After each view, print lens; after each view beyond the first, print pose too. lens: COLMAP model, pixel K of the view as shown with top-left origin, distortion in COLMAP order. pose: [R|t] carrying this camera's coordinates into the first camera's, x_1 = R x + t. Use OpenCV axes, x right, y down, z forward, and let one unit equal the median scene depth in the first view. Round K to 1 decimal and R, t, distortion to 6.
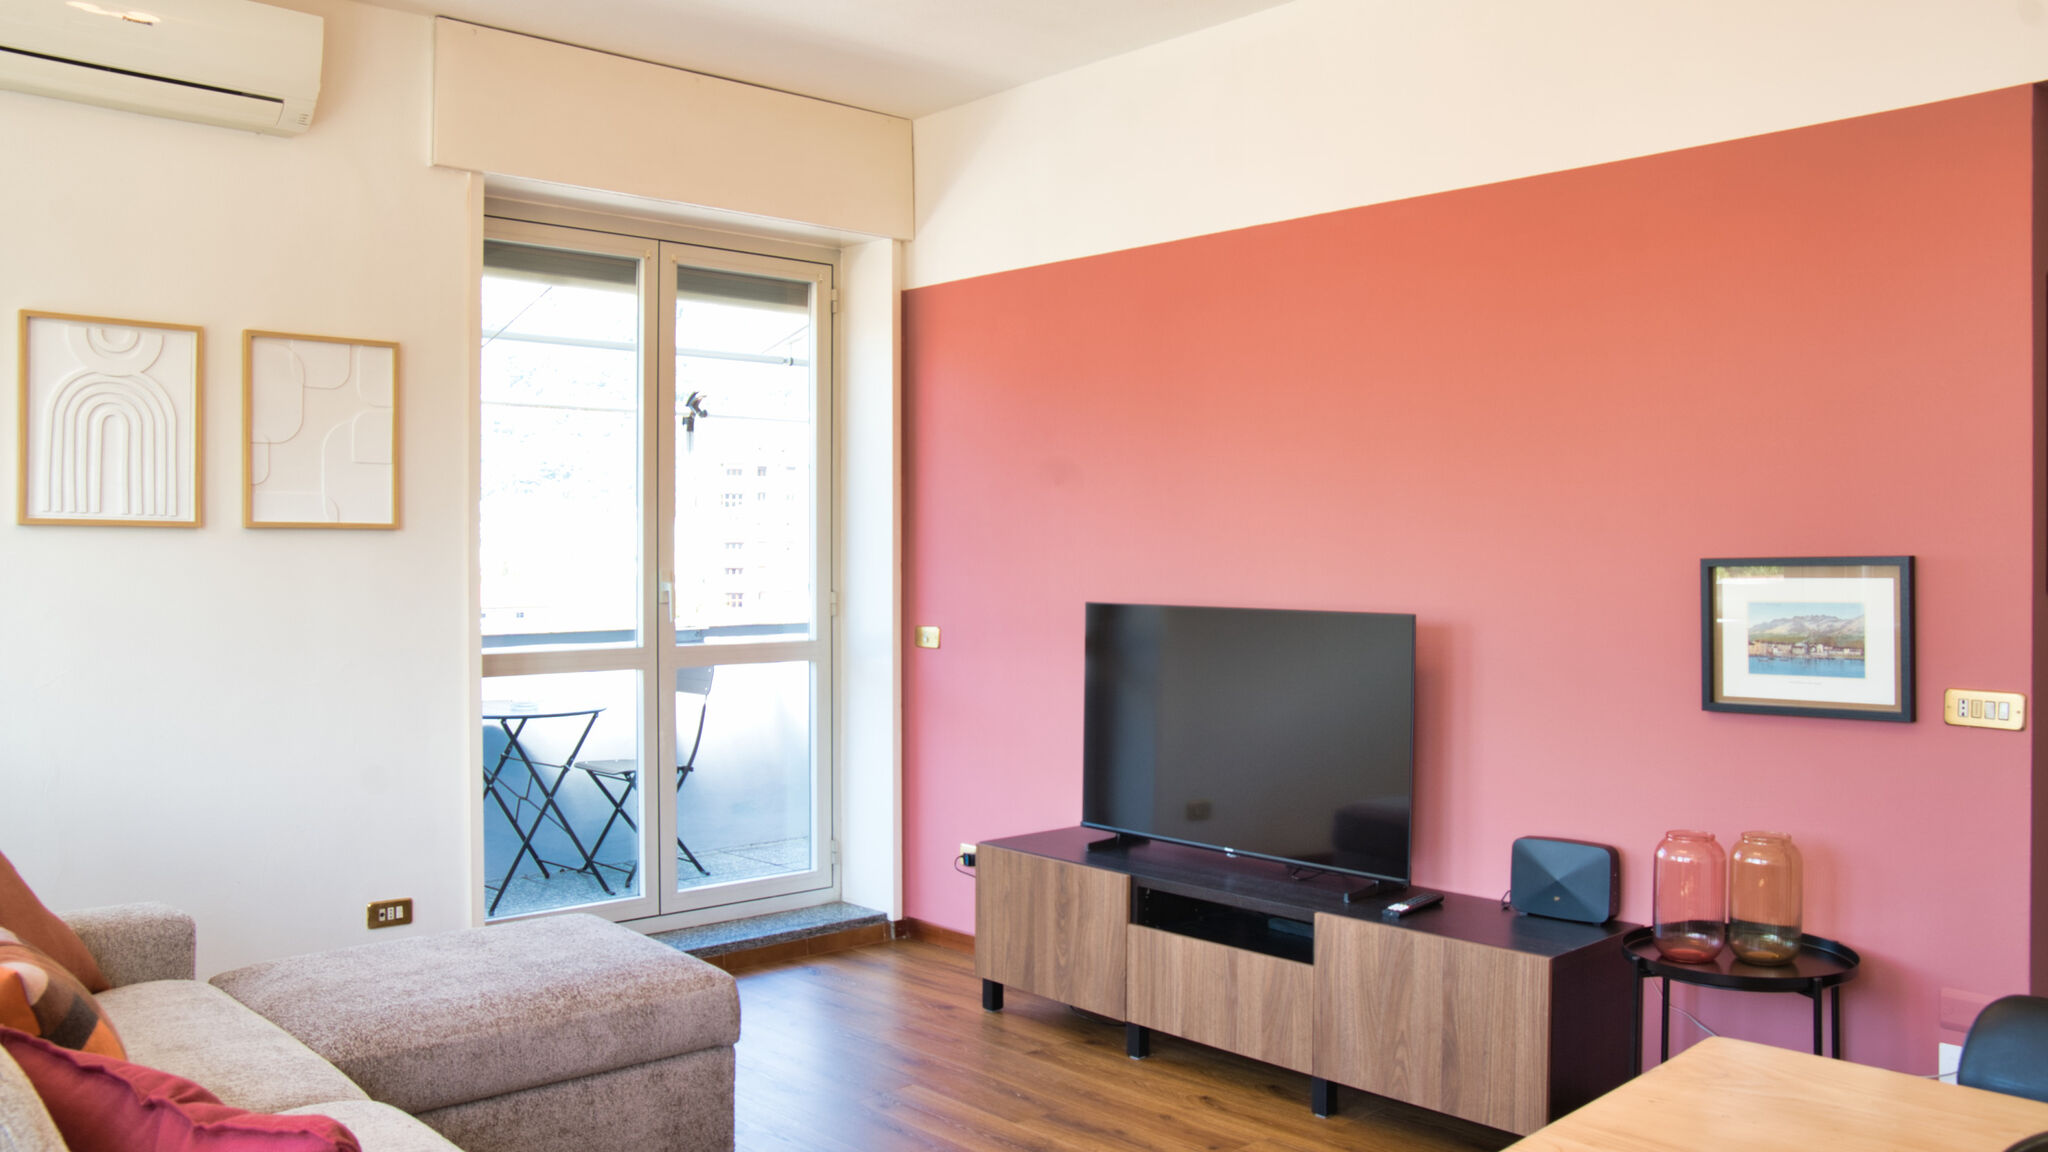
lens RADIAL K [[1625.9, 0, 1032.3], [0, 1625.9, 563.6], [0, 0, 1]] dist [-0.122174, 0.119903]
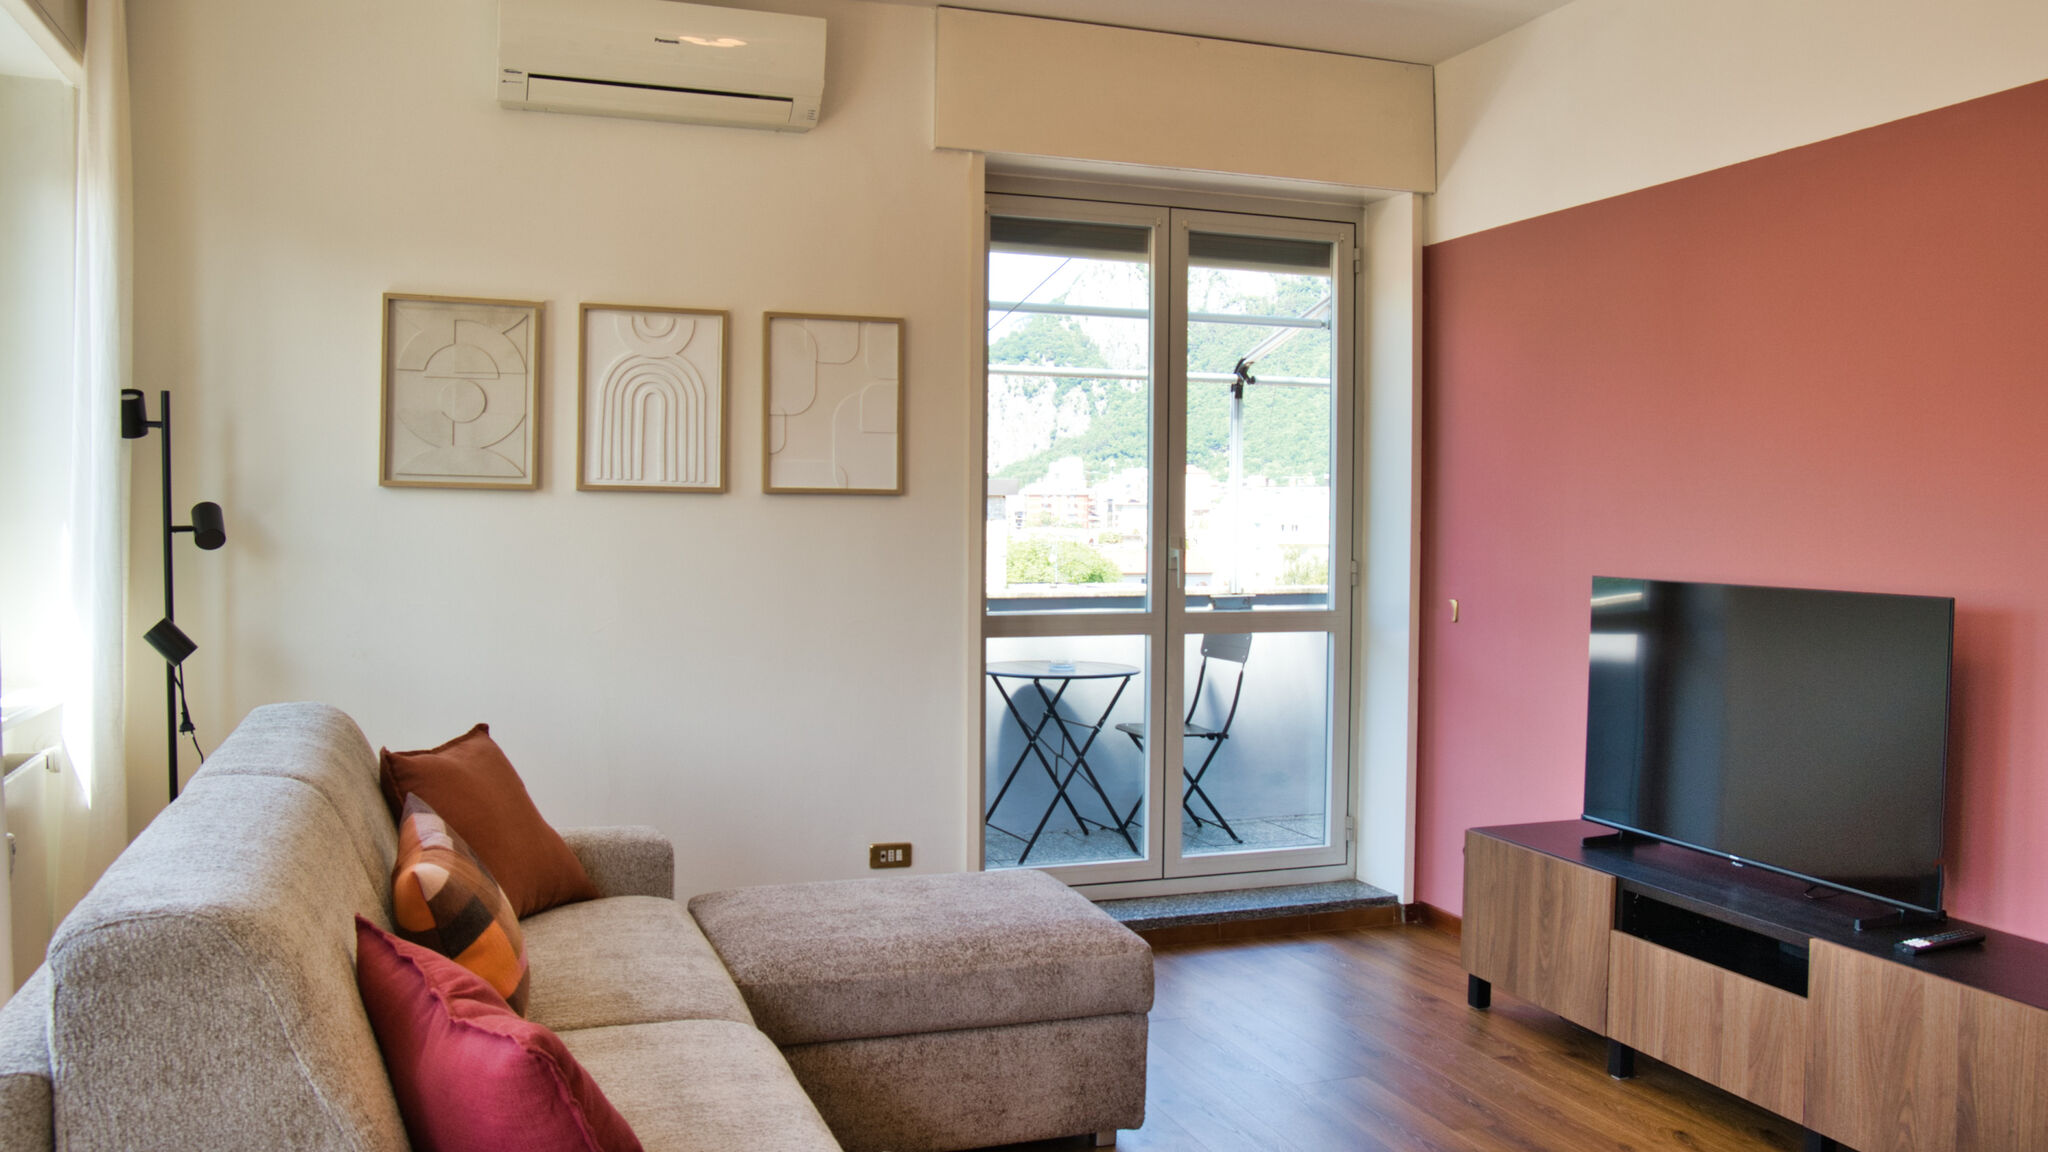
lens RADIAL K [[1625.9, 0, 1022.9], [0, 1625.9, 560.4], [0, 0, 1]] dist [-0.122174, 0.119903]
pose [[0.916940, 0.016266, -0.398694, 0.106658], [-0.009571, 0.999778, 0.018779, 0.001010], [0.398911, -0.013403, 0.916892, 0.044678]]
